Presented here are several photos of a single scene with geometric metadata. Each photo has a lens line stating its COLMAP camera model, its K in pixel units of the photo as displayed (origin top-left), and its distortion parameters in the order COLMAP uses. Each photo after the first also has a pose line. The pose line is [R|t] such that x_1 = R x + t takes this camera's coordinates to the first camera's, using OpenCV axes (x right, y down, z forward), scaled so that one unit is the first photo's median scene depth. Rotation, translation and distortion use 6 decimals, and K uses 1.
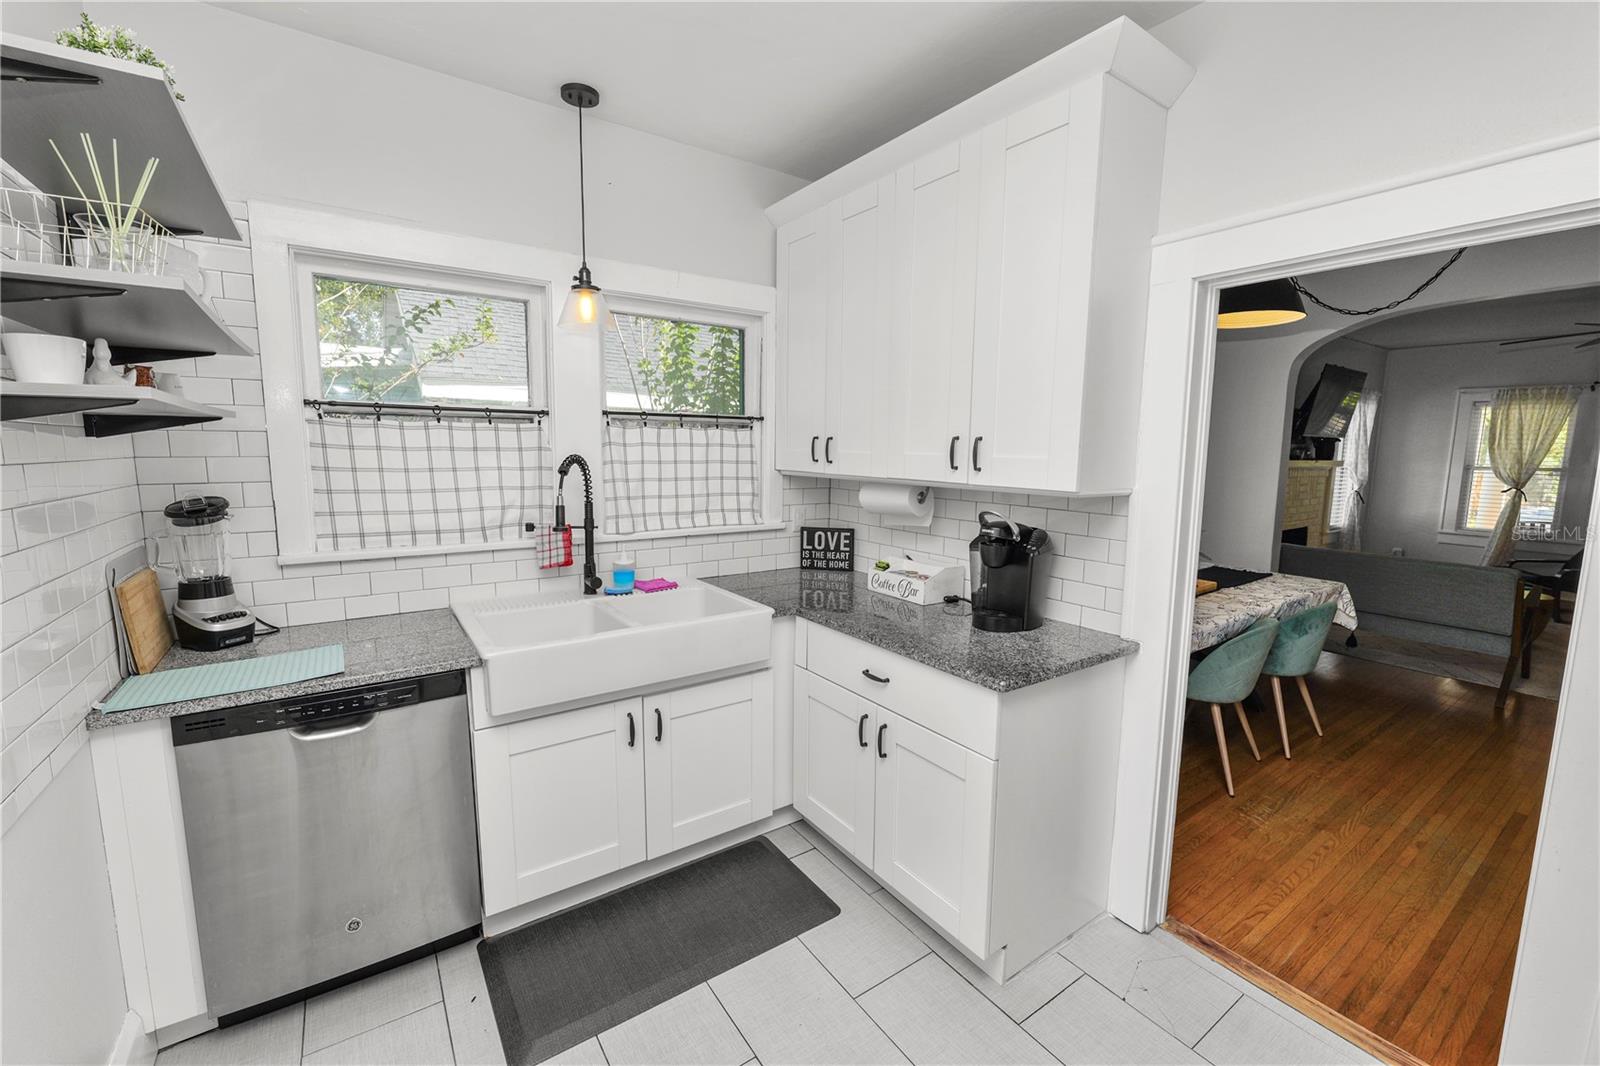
lens RADIAL K [[653.6, 0, 797.9], [0, 653.6, 531.8], [0, 0, 1]] dist [-0.011743, 0.001755]
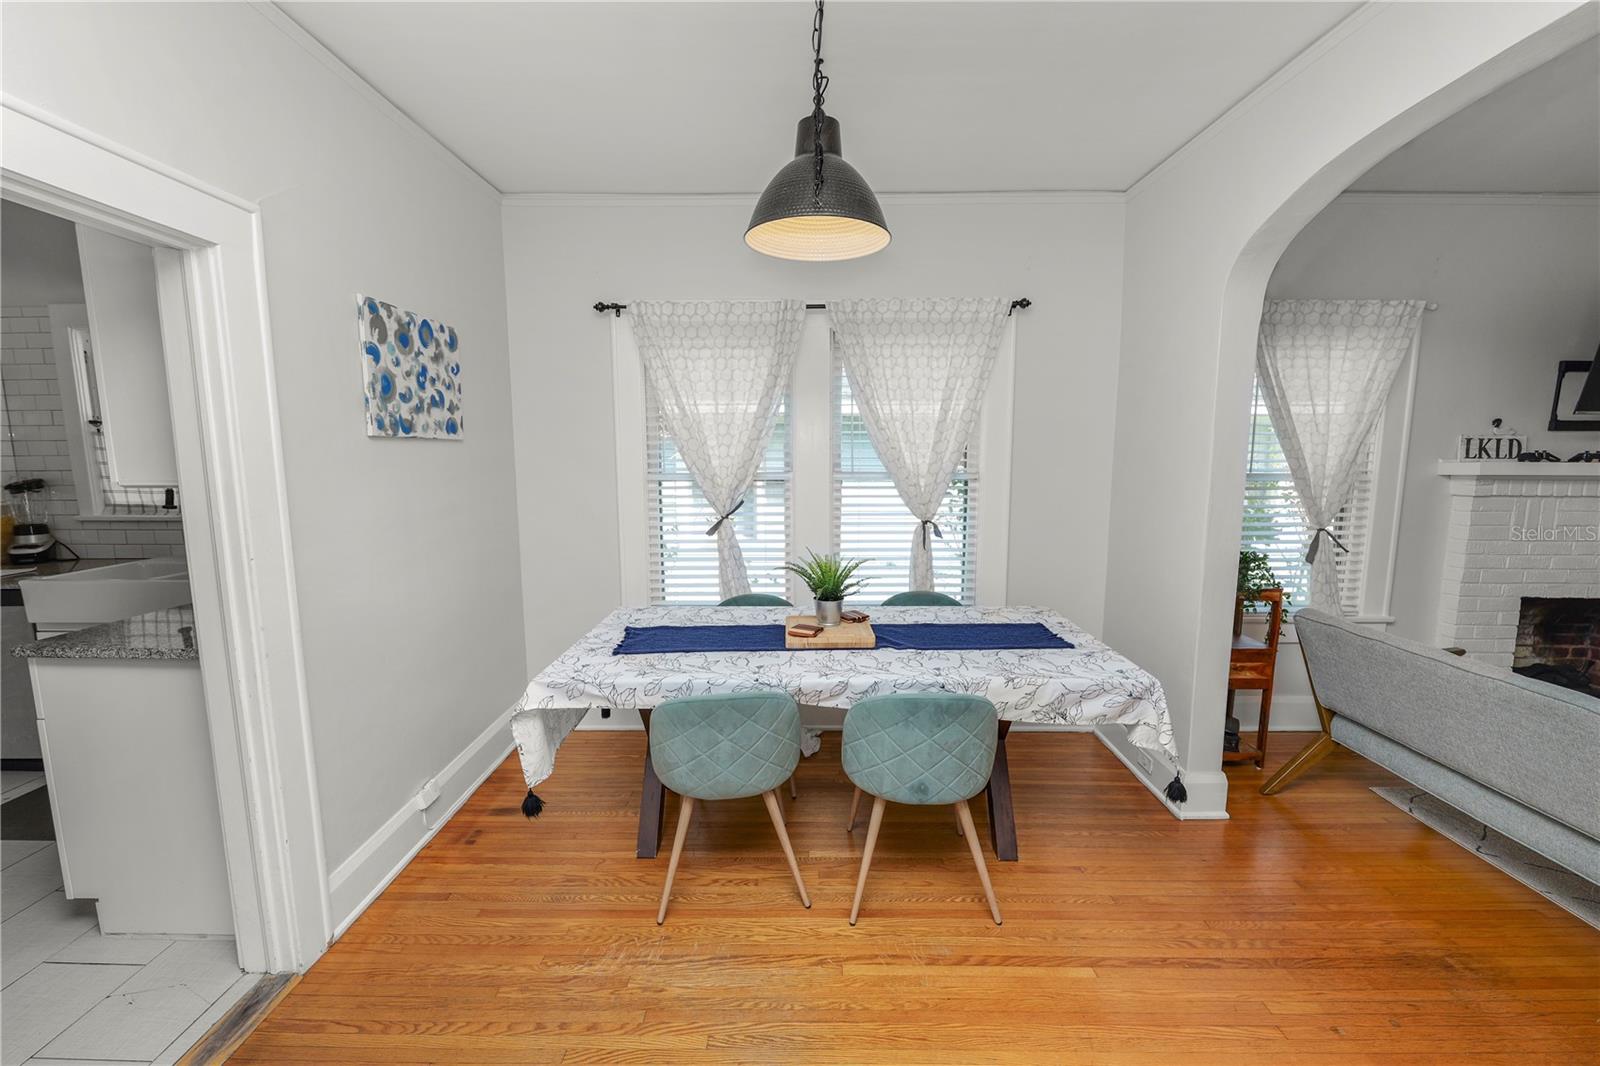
lens RADIAL K [[653.6, 0, 799.7], [0, 653.6, 542.4], [0, 0, 1]] dist [-0.011743, 0.001755]
pose [[0.822704, 0.074332, -0.563589, 1.582096], [-0.075000, 0.996941, 0.022004, -0.064334], [0.563501, 0.024166, 0.825762, 0.634295]]
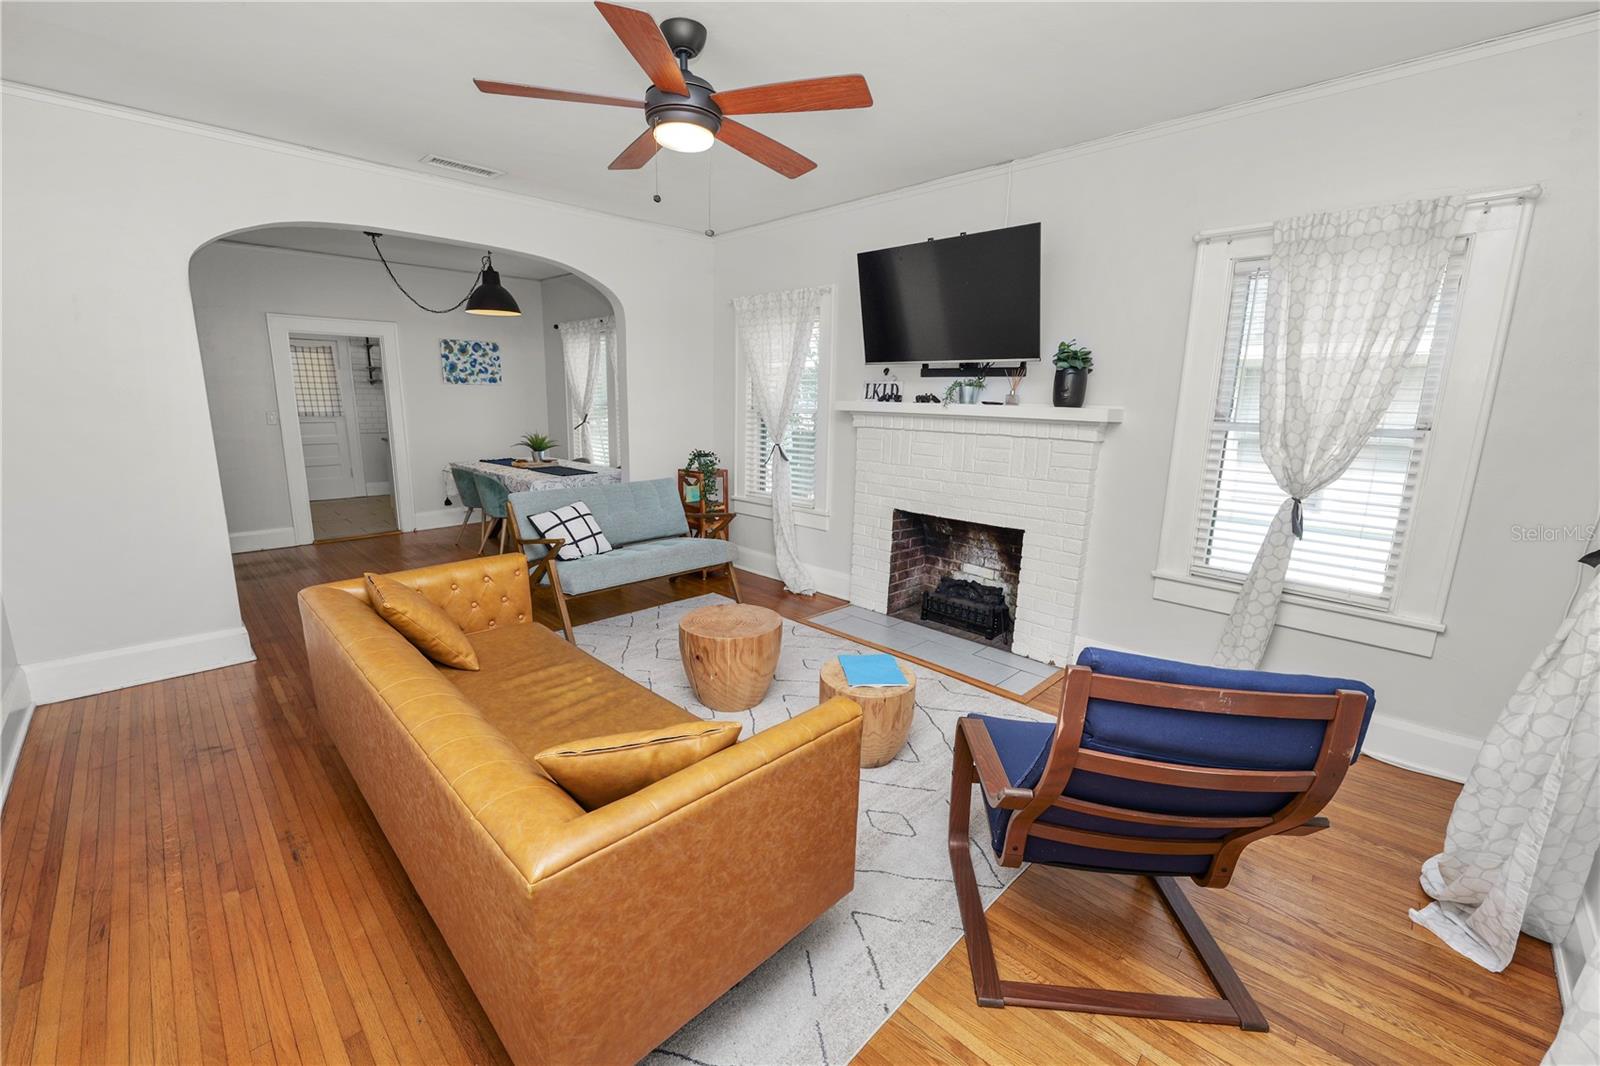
lens RADIAL K [[653.6, 0, 795.3], [0, 653.6, 532.8], [0, 0, 1]] dist [-0.011743, 0.001755]
pose [[0.189532, 0.200355, -0.961216, 4.139554], [-0.150205, 0.973353, 0.173267, -0.268311], [0.970318, 0.111540, 0.214576, 2.244854]]
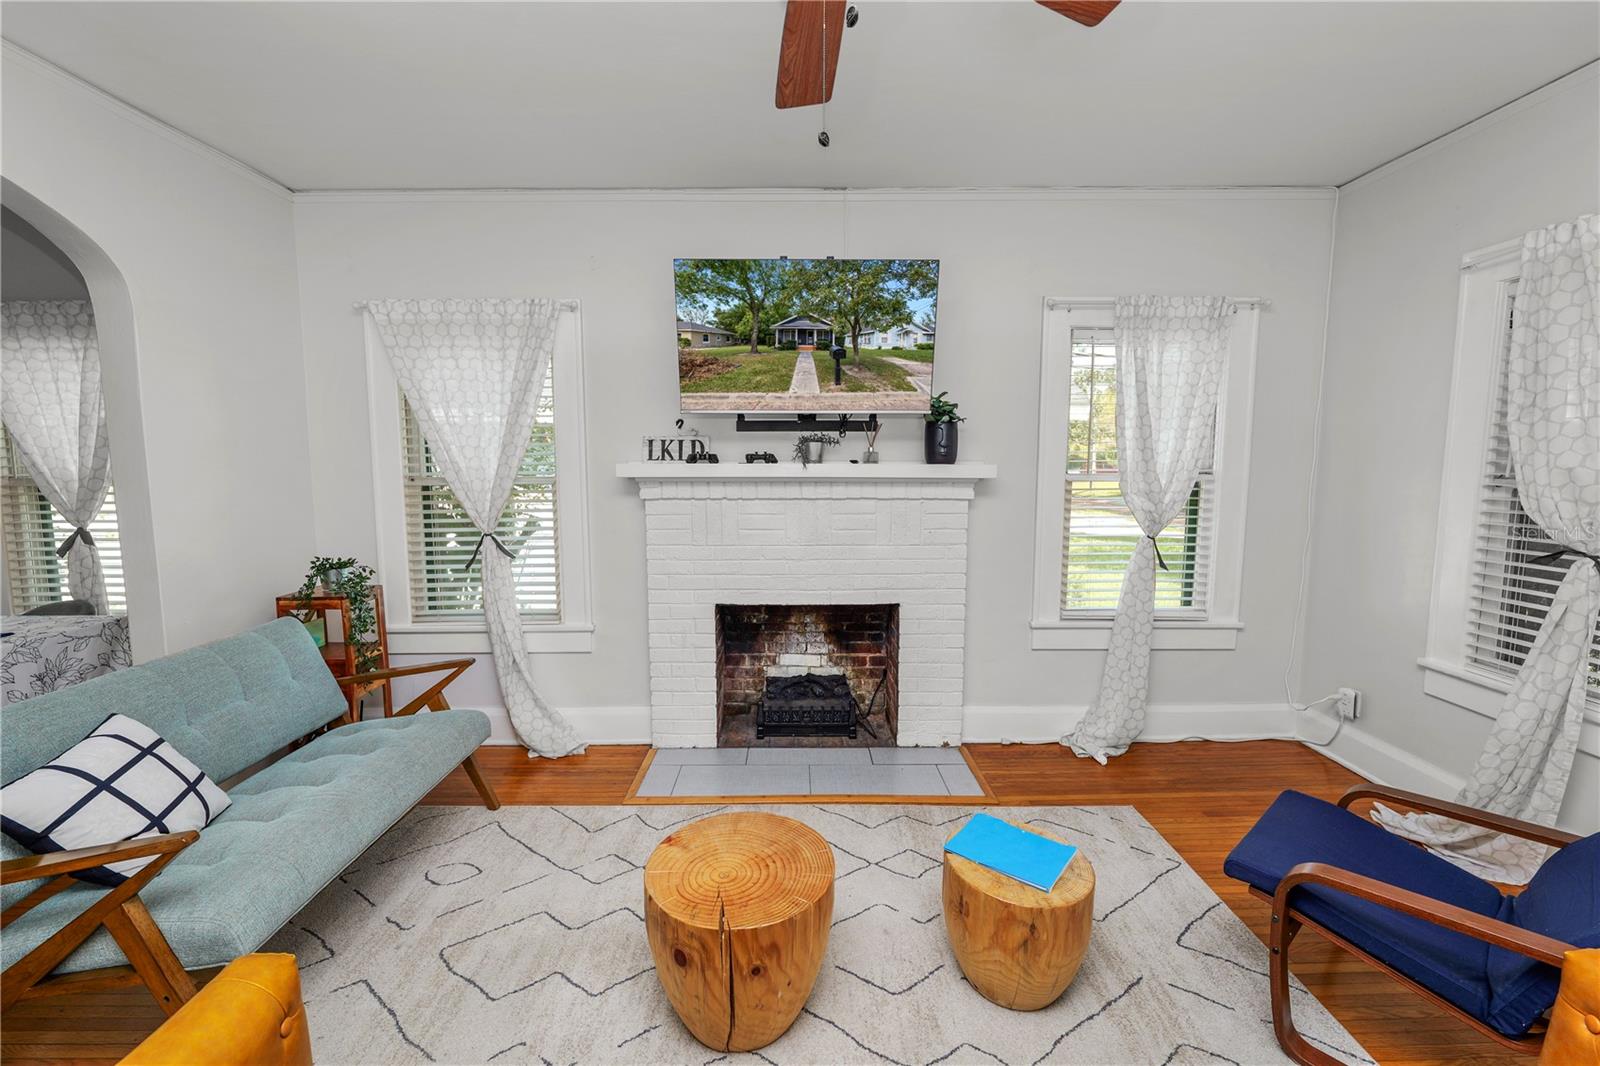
lens RADIAL K [[653.6, 0, 796.5], [0, 653.6, 531.1], [0, 0, 1]] dist [-0.011743, 0.001755]
pose [[0.832839, 0.052349, -0.551034, 3.185508], [-0.070228, 0.997466, -0.011382, -0.198255], [0.549041, 0.048178, 0.834405, 1.780729]]
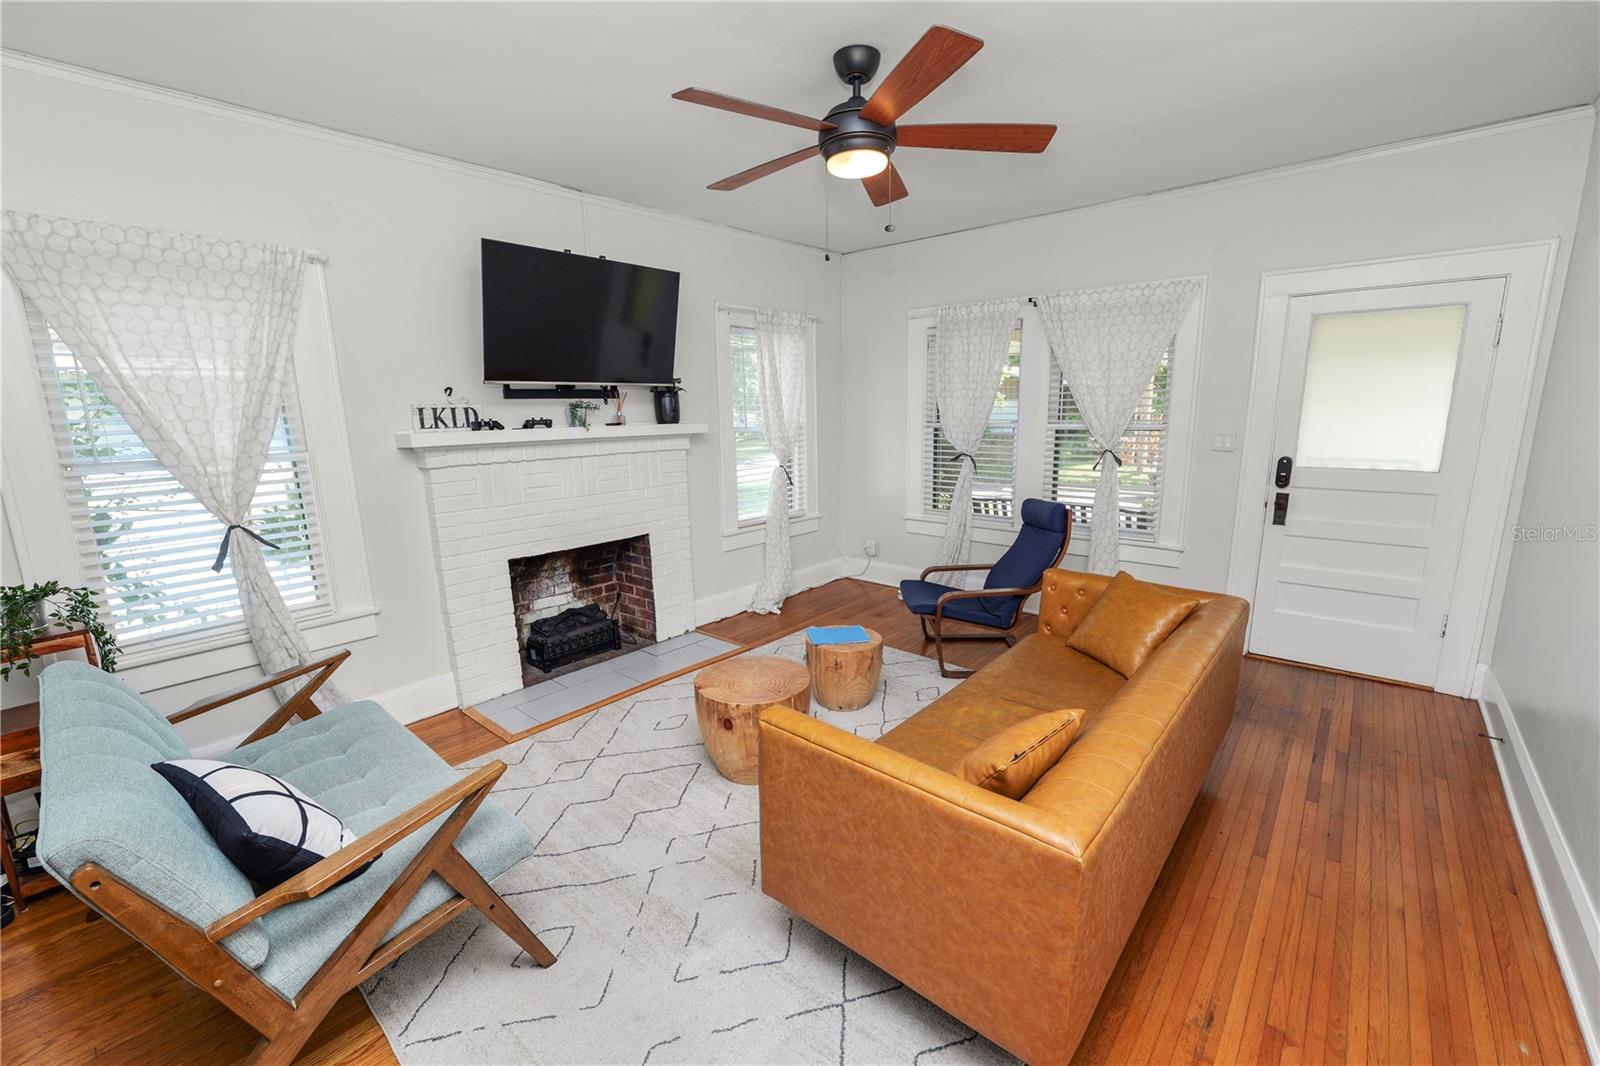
lens RADIAL K [[653.6, 0, 803.9], [0, 653.6, 533.6], [0, 0, 1]] dist [-0.011743, 0.001755]
pose [[0.966368, -0.070339, 0.247358, 2.497631], [0.056439, 0.996426, 0.062849, -0.159705], [-0.250895, -0.046775, 0.966884, 1.154620]]
